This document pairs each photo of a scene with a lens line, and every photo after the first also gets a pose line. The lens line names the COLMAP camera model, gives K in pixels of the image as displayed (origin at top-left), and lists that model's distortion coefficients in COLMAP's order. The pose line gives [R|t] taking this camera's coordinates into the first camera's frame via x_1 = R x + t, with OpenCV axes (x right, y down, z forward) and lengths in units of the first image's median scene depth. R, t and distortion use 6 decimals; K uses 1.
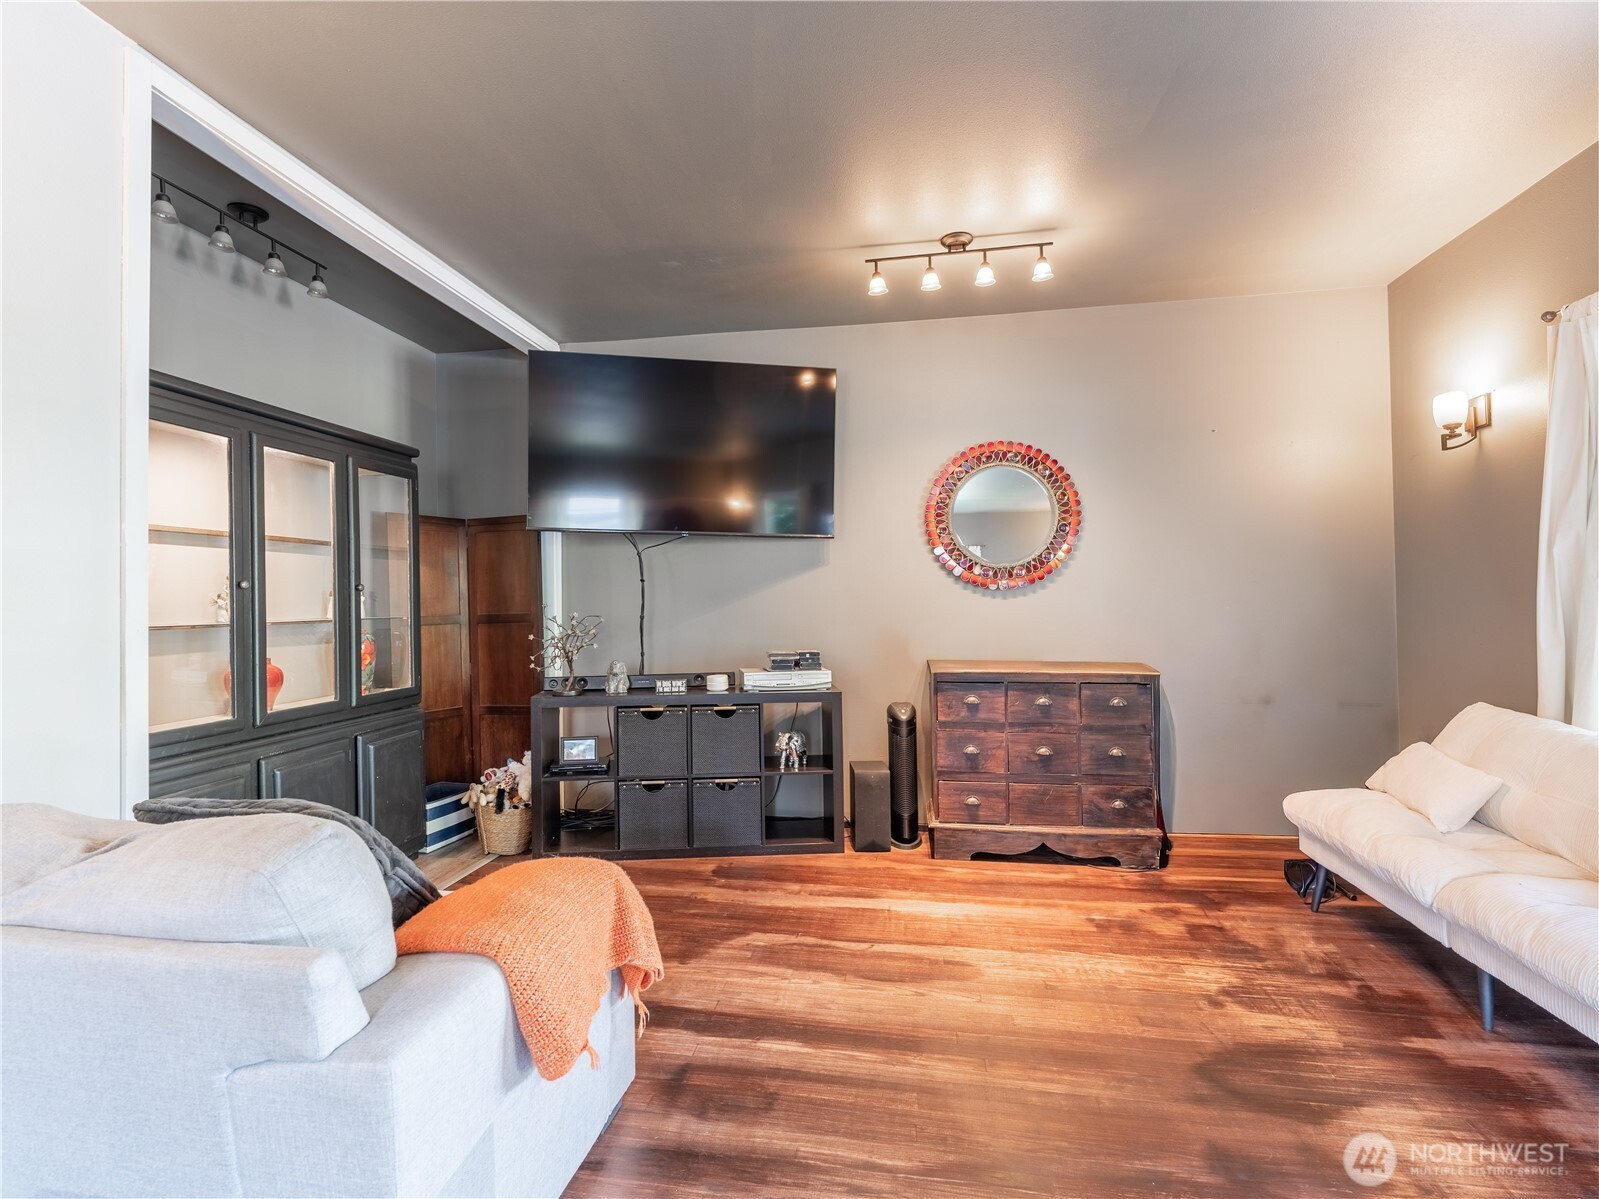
lens RADIAL K [[1007.2, 0, 799.5], [0, 1007.2, 599.5], [0, 0, 1]] dist [0.004503, 0.001876]
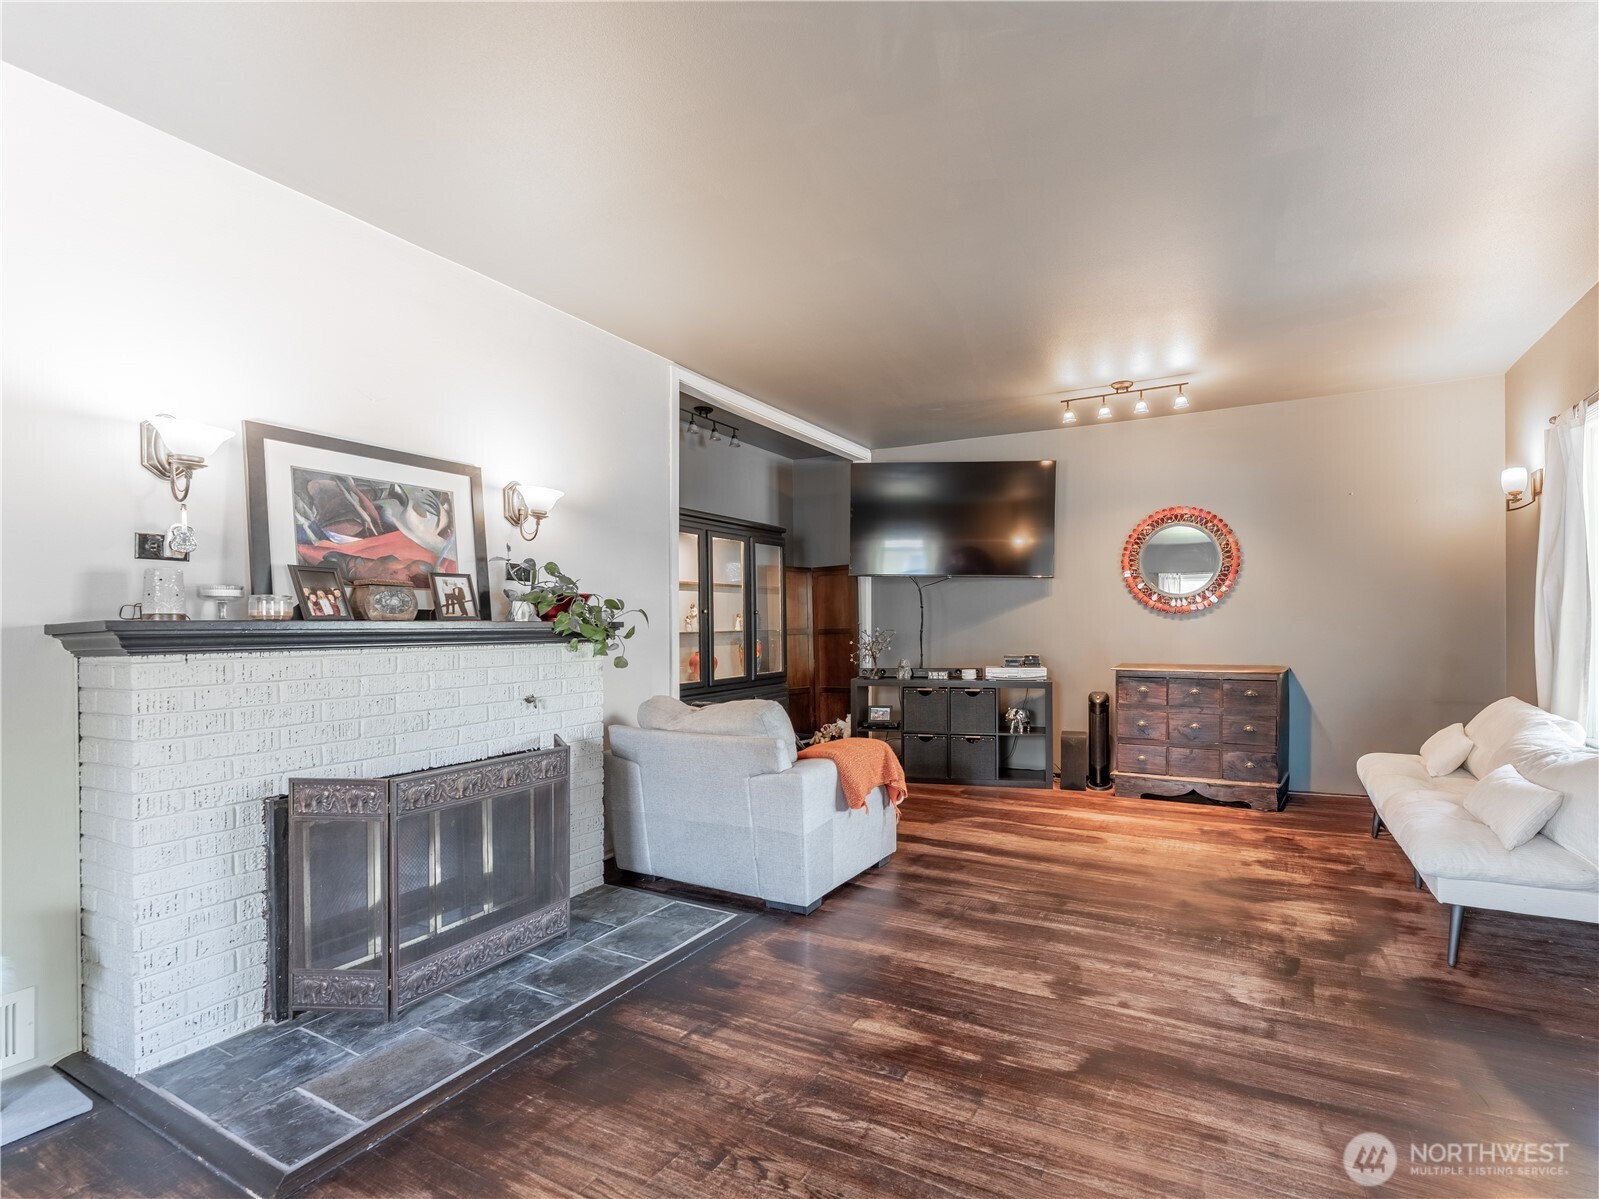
lens RADIAL K [[733.1, 0, 799.5], [0, 733.1, 599.5], [0, 0, 1]] dist [-0.001498, -0.000963]
pose [[0.945120, -0.004630, -0.326691, 0.047142], [-0.004028, 0.999659, -0.025818, -0.001113], [0.326699, 0.025717, 0.944778, -0.165405]]
